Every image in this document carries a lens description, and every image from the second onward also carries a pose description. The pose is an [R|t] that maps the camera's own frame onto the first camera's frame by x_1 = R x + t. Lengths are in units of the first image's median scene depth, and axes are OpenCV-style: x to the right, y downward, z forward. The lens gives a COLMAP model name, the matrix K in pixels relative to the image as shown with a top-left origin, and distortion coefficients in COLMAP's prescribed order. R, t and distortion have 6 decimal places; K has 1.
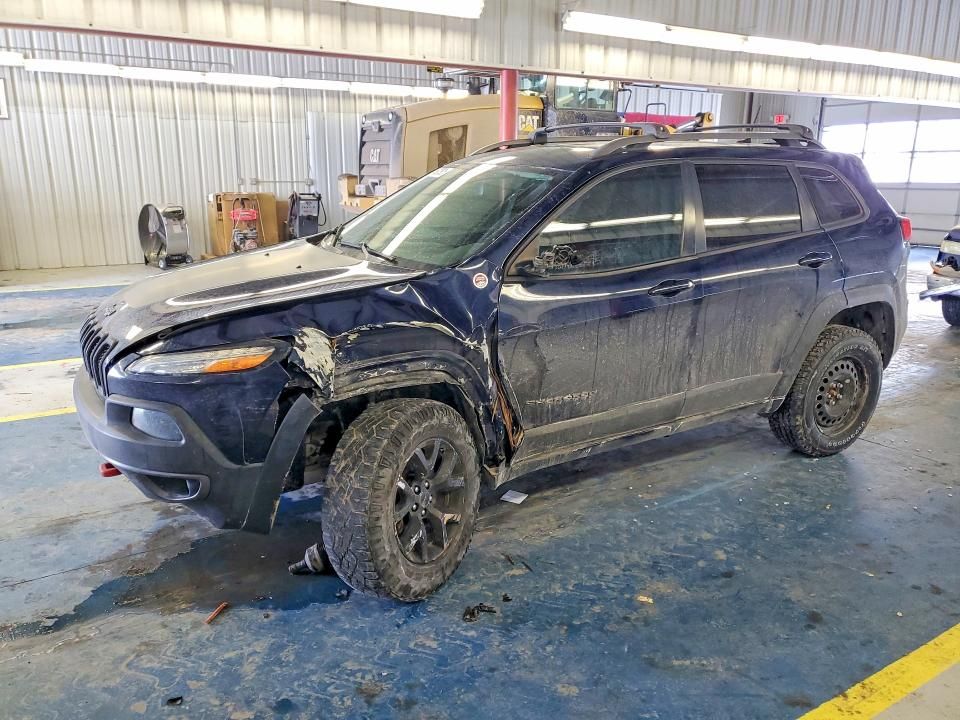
lens RADIAL K [[744.8, 0, 478.3], [0, 744.8, 366.2], [0, 0, 1]] dist [0.006187, 0.009430]
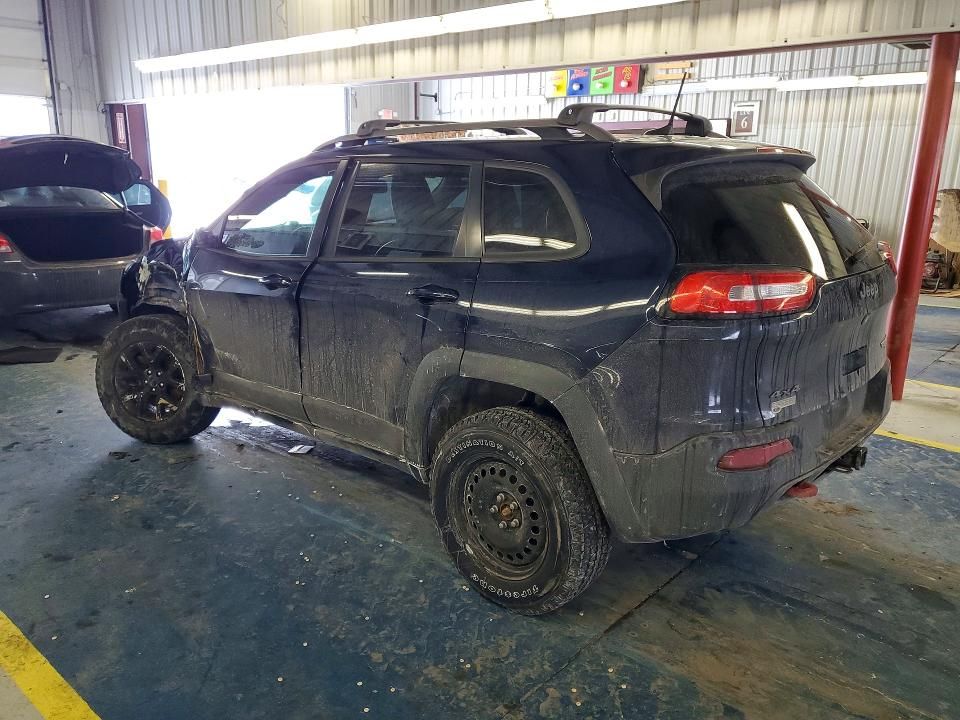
lens RADIAL K [[744.8, 0, 477.9], [0, 744.8, 356.7], [0, 0, 1]] dist [0.006187, 0.009430]
pose [[0.299506, 0.229507, -0.926079, 1.125877], [-0.256852, 0.954198, 0.153406, -0.202759], [0.918871, 0.191919, 0.344737, 0.786310]]
